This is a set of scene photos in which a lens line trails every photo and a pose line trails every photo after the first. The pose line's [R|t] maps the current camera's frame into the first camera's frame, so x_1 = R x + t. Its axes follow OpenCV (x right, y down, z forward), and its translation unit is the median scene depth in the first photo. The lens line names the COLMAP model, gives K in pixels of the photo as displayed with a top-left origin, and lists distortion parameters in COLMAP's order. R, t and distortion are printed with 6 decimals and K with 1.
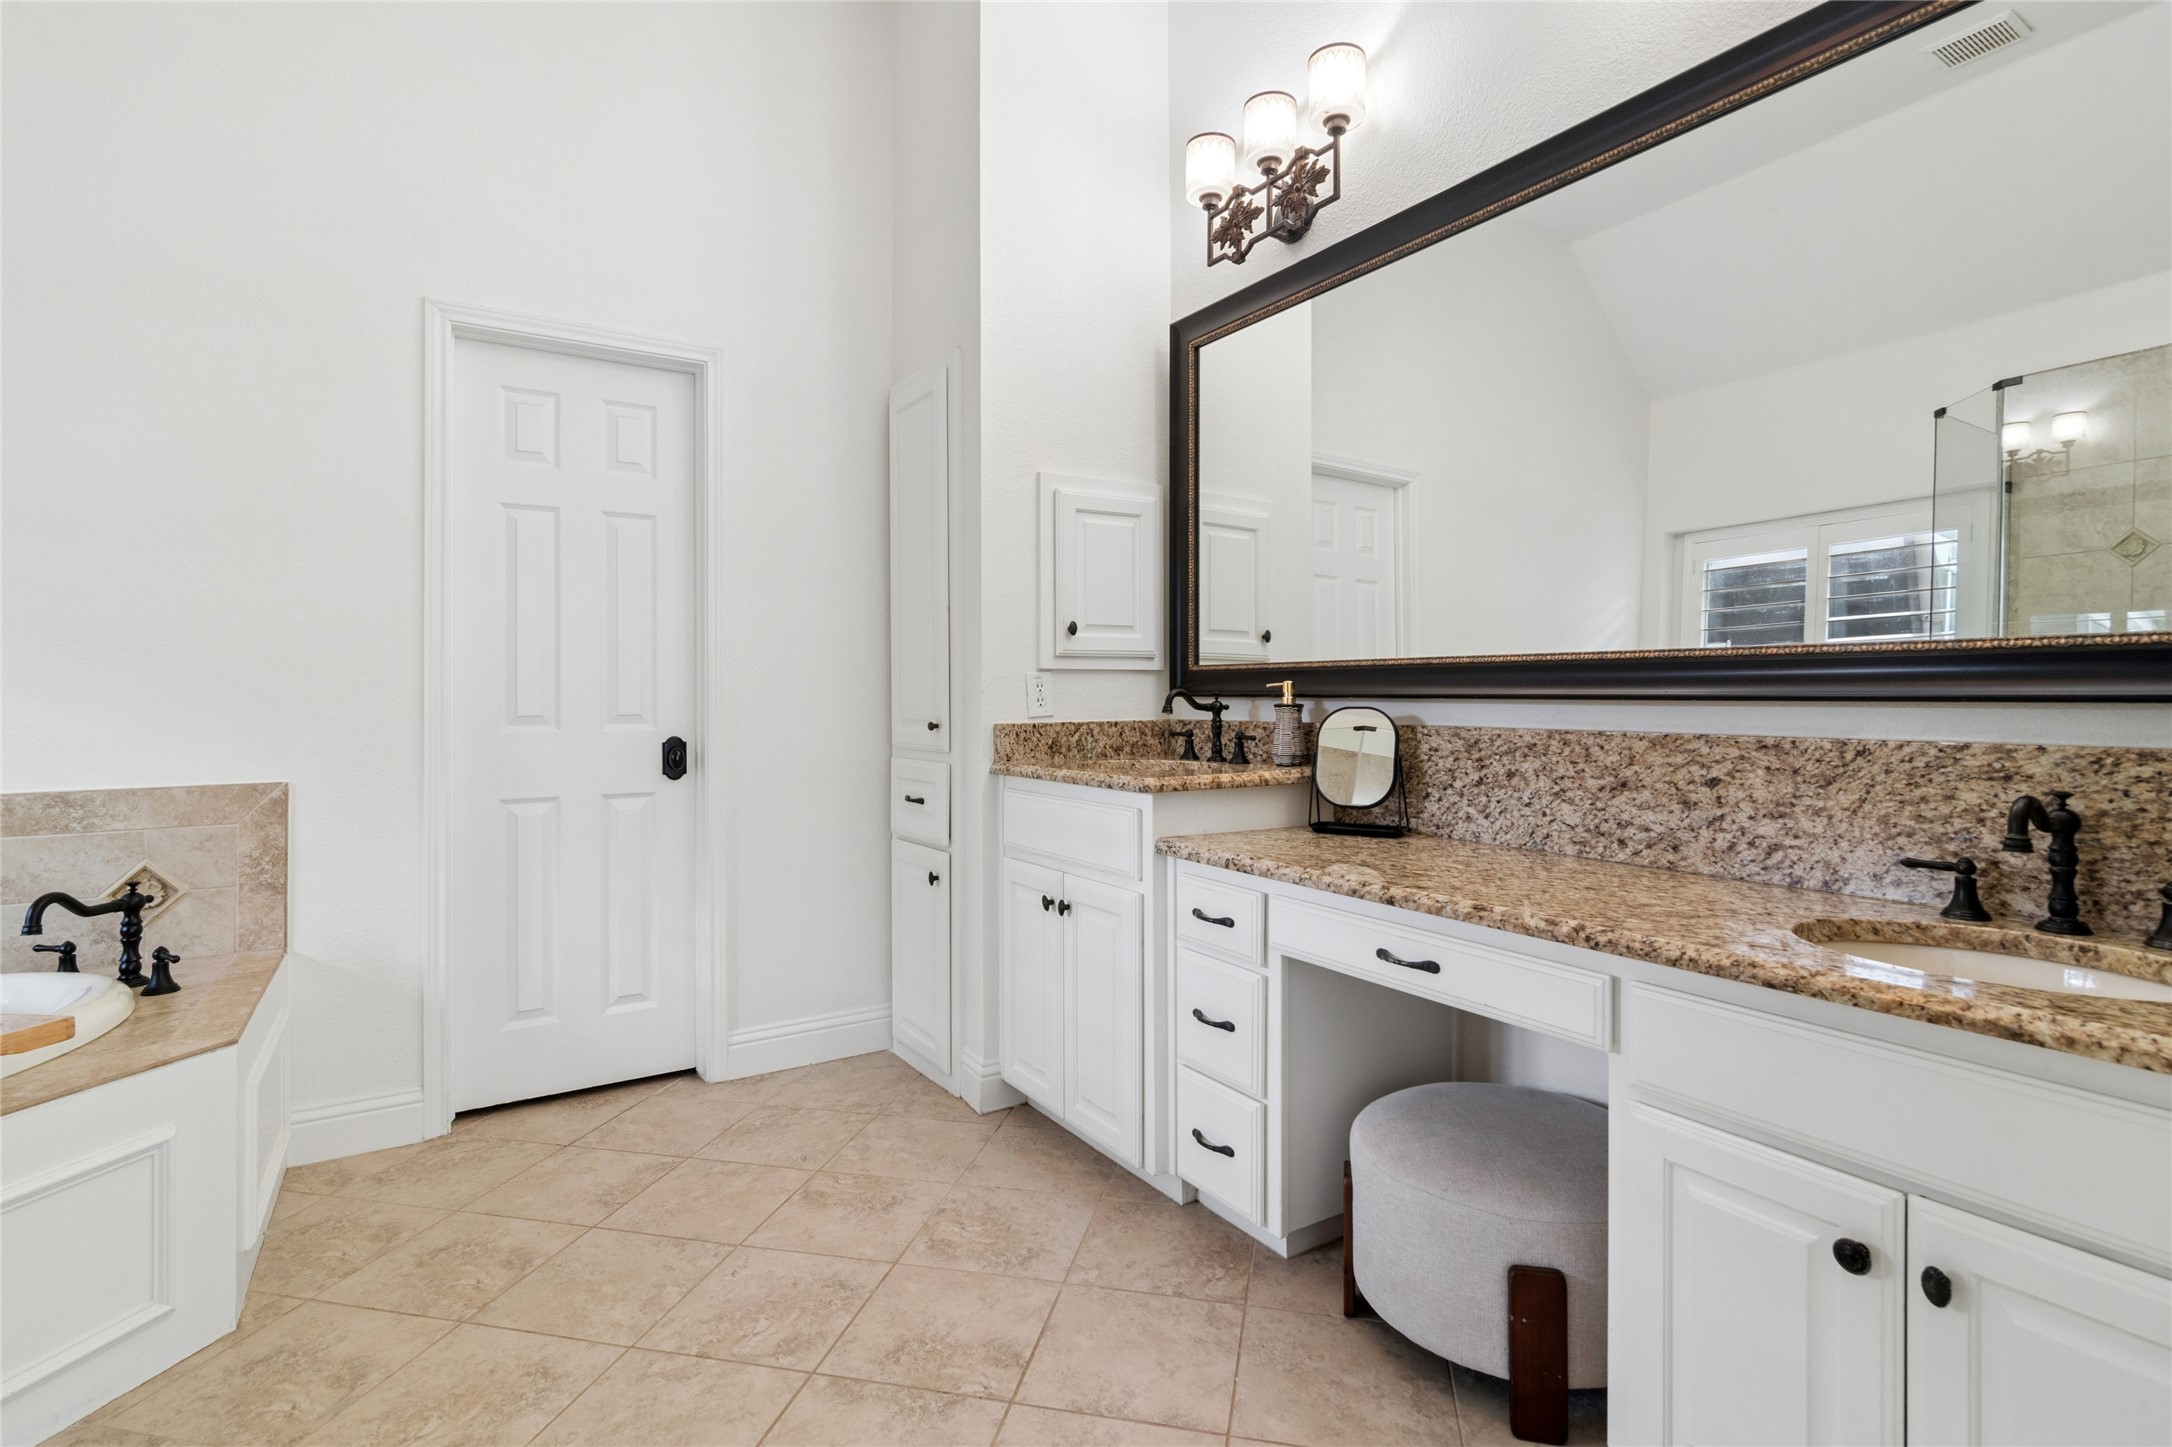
lens RADIAL K [[1056.5, 0, 1094.8], [0, 1056.5, 705.4], [0, 0, 1]] dist [0.000005, 0.001552]
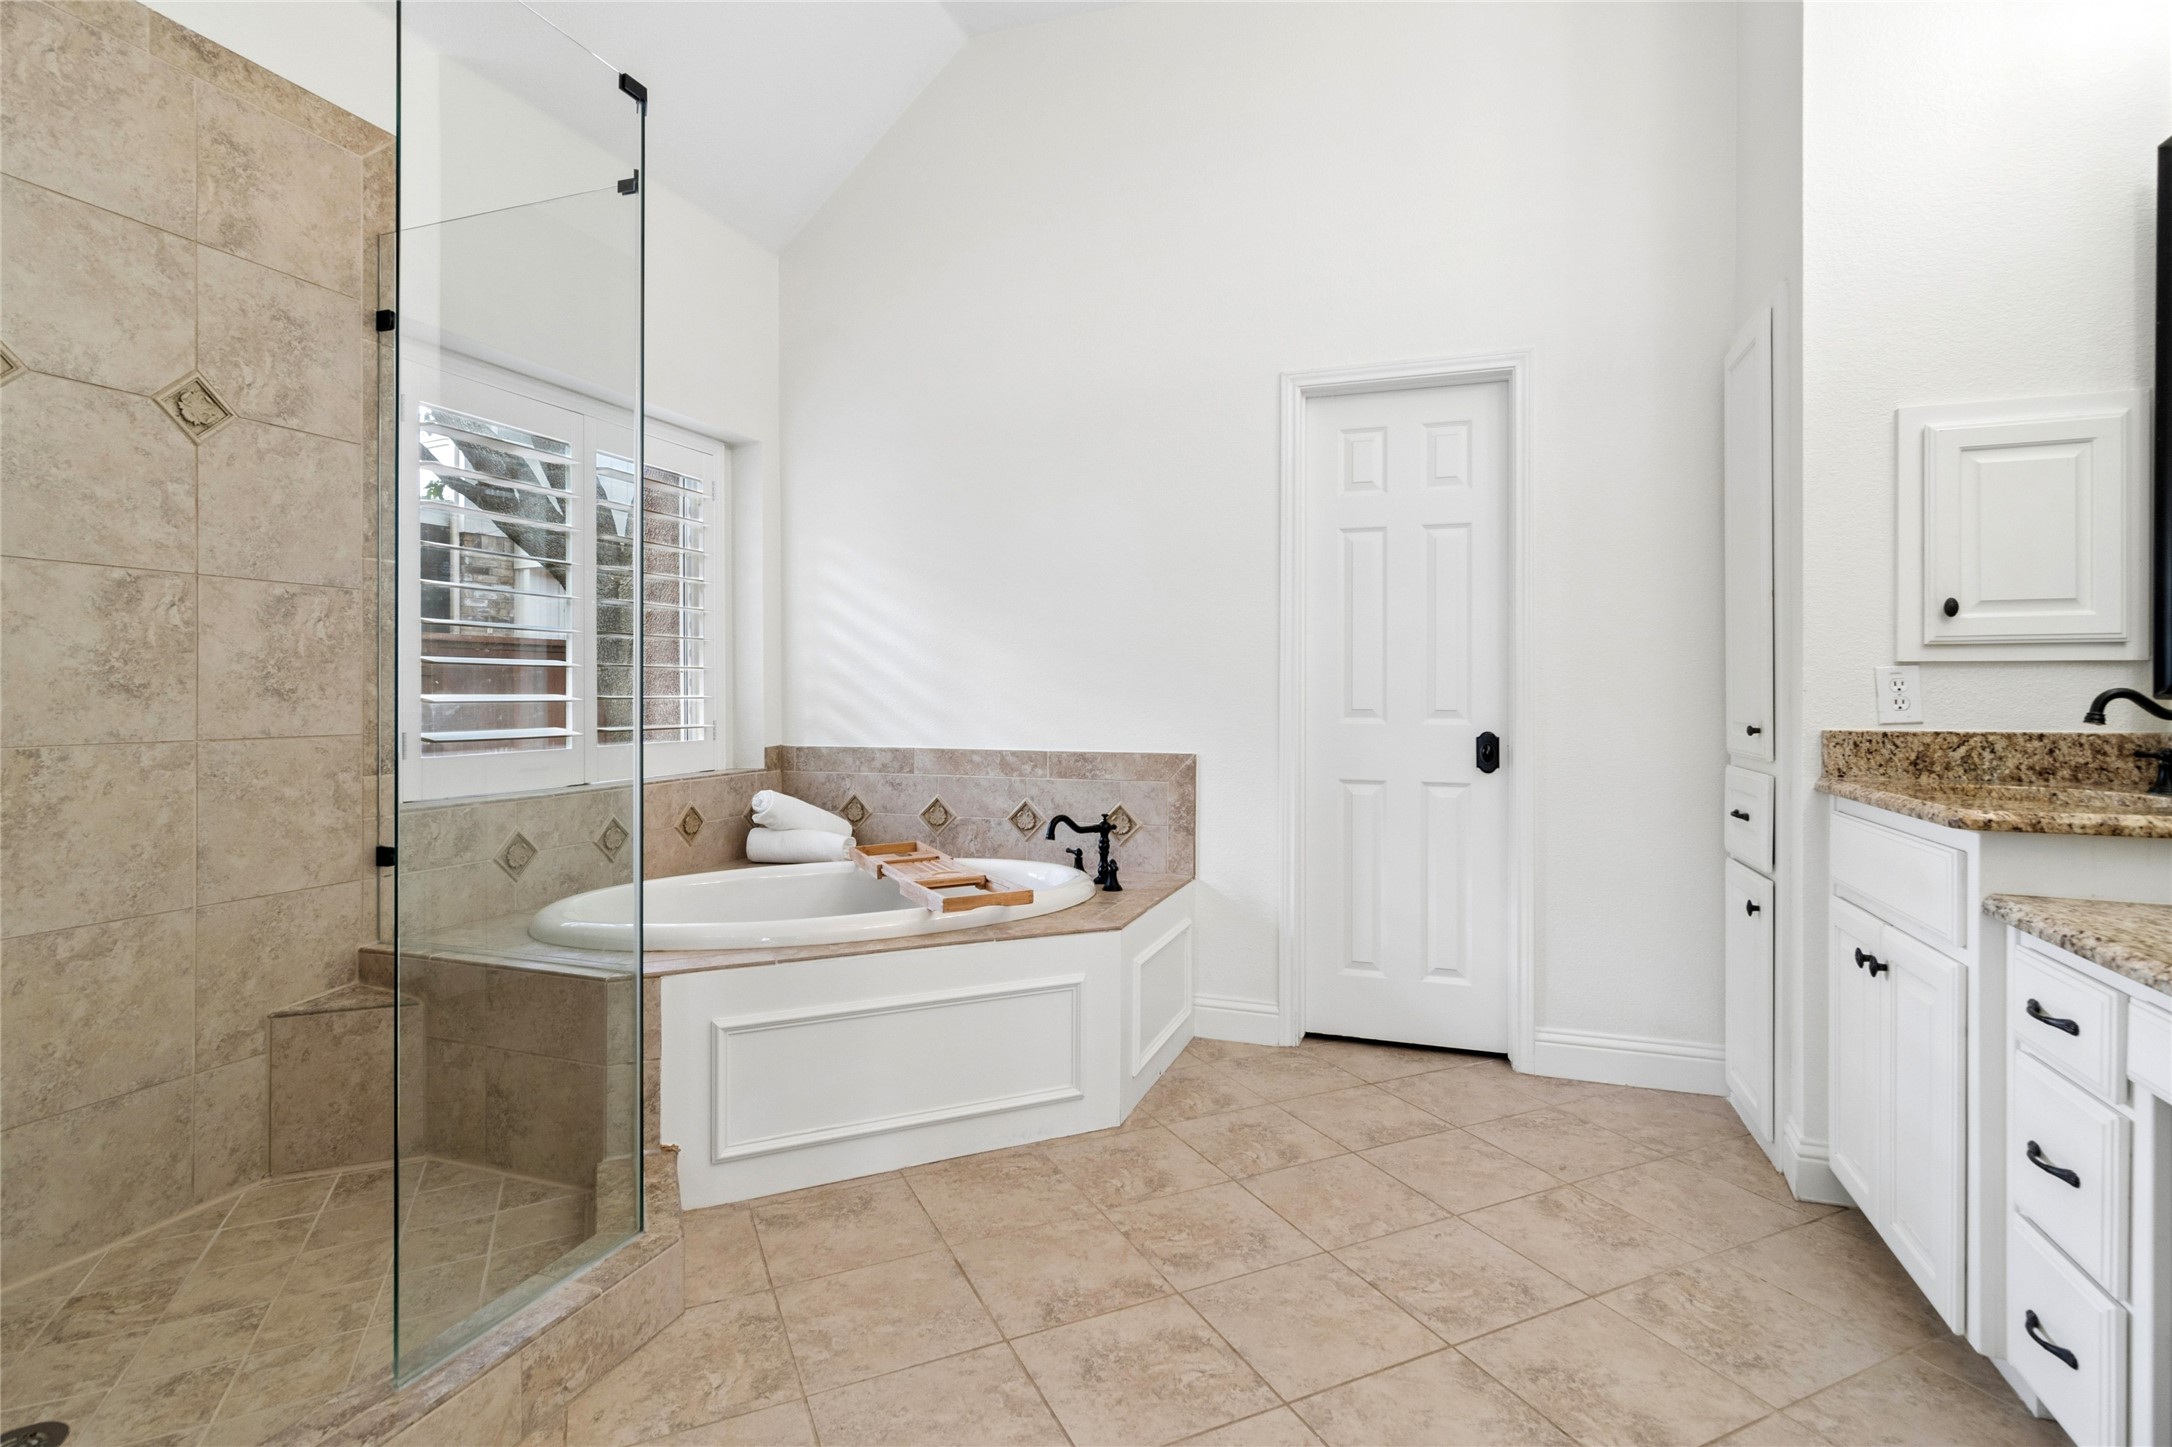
lens RADIAL K [[1056.5, 0, 1091.4], [0, 1056.5, 709.5], [0, 0, 1]] dist [0.000005, 0.001552]
pose [[0.613248, 0.019839, -0.789641, 0.255443], [-0.014551, 0.999799, 0.013818, -0.002014], [0.789756, 0.003016, 0.613414, 0.065102]]
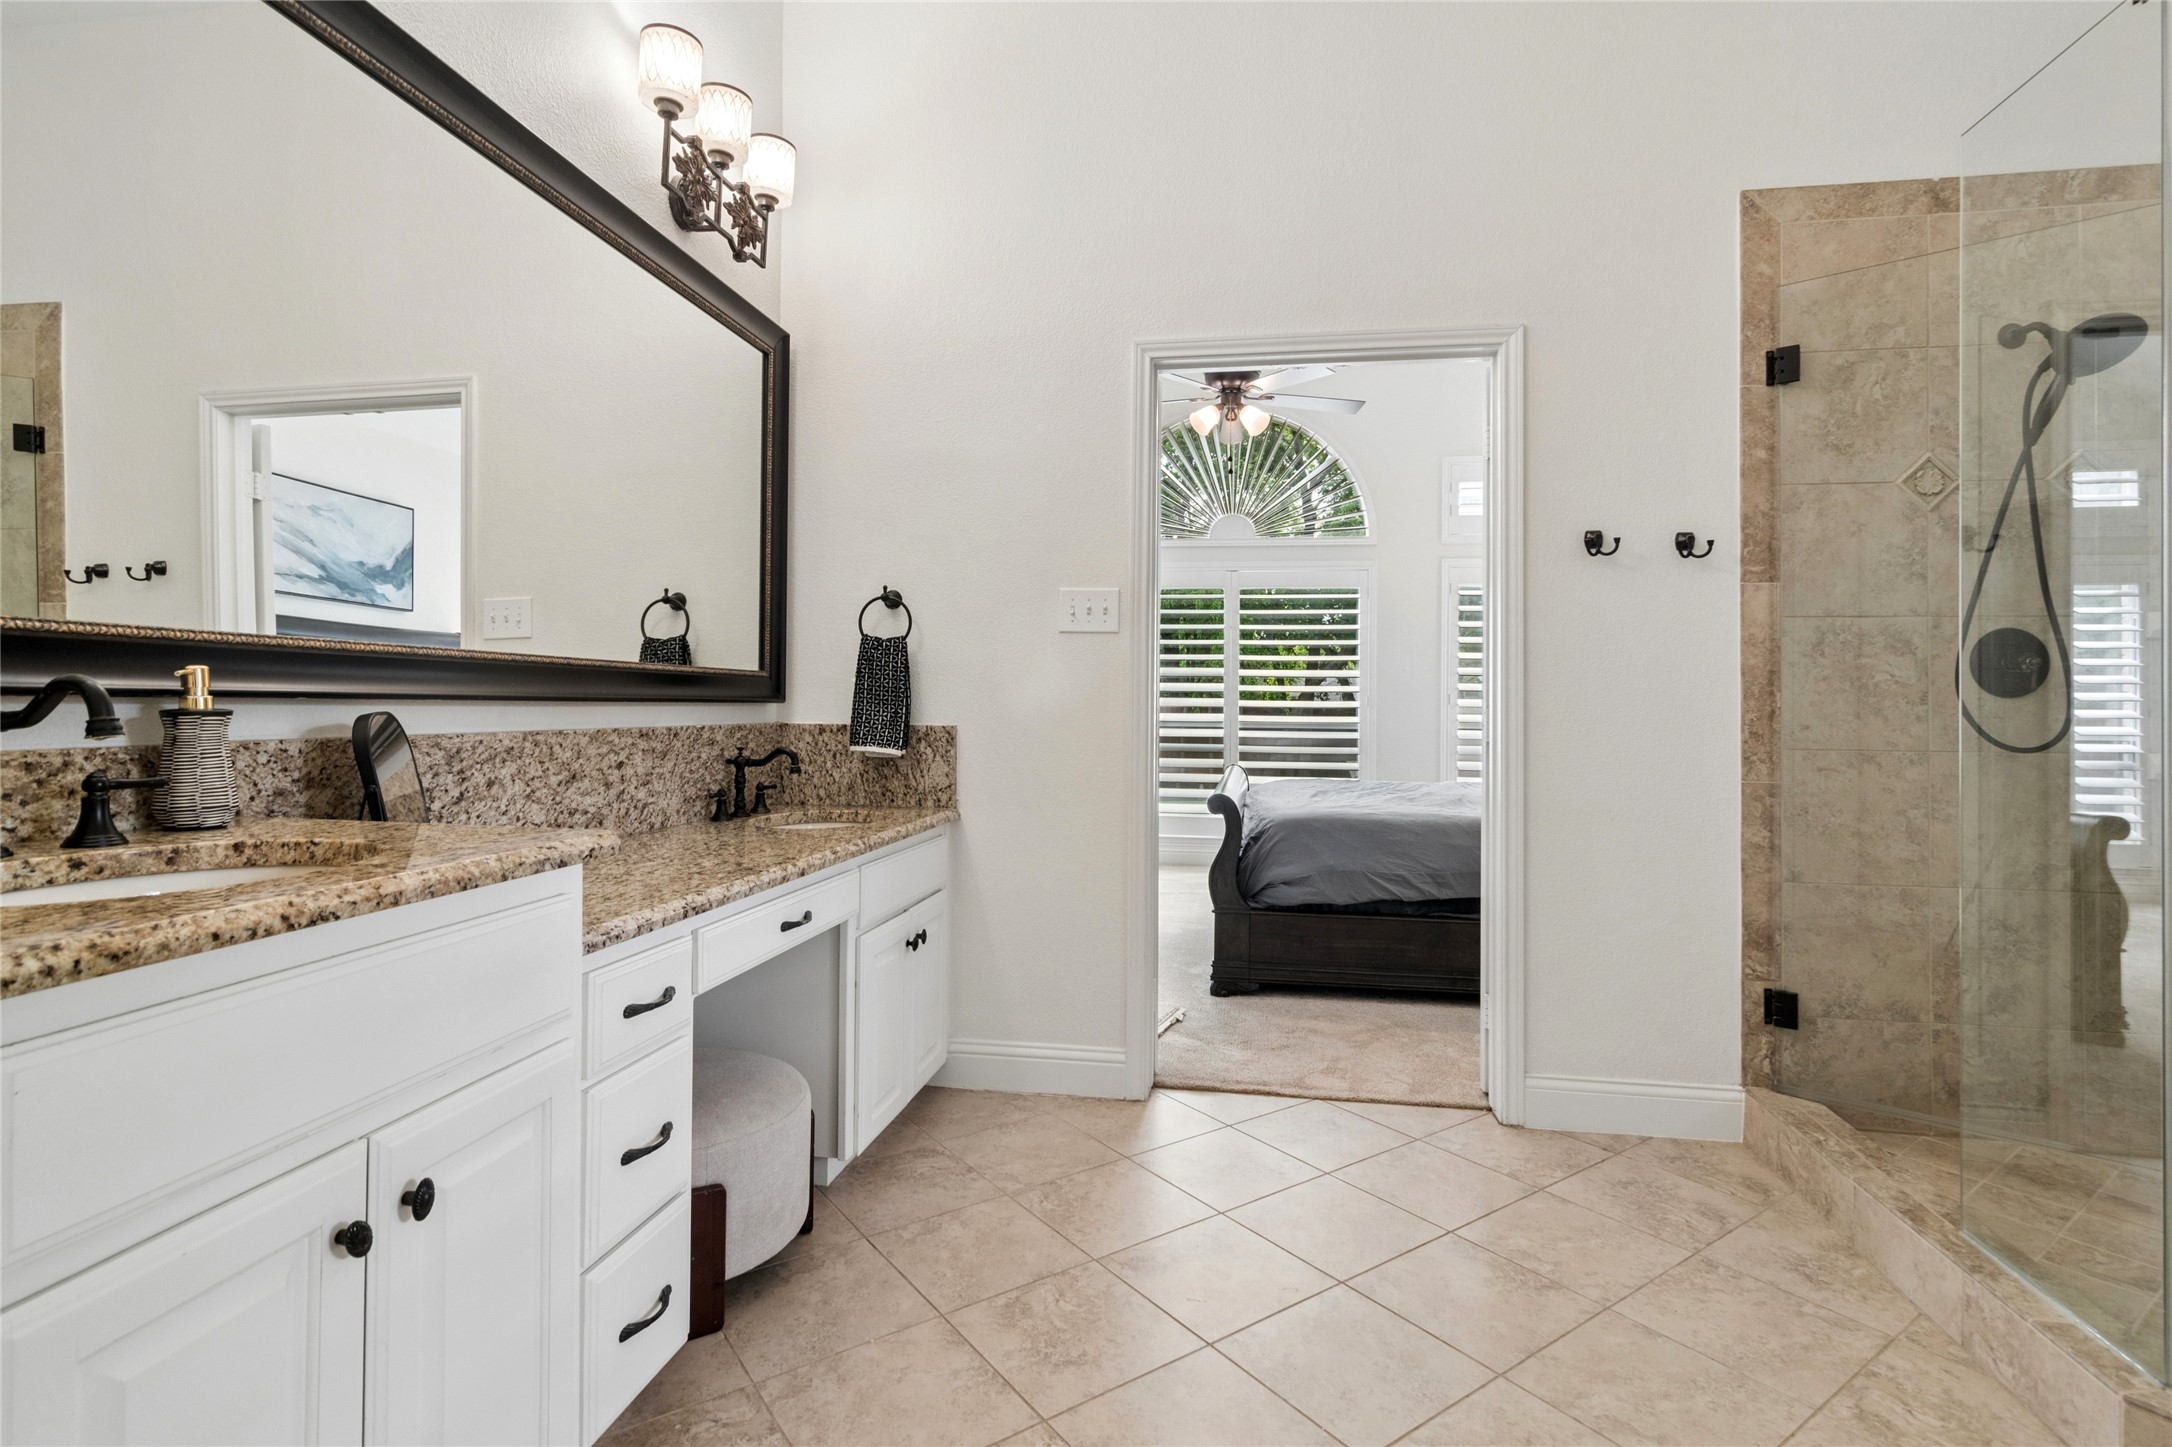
lens RADIAL K [[1056.5, 0, 1088.4], [0, 1056.5, 715.8], [0, 0, 1]] dist [0.000005, 0.001552]
pose [[-0.743089, -0.012604, 0.669074, -0.565496], [-0.000370, 0.999830, 0.018424, -0.009238], [-0.669193, 0.013443, -0.742967, 1.264681]]
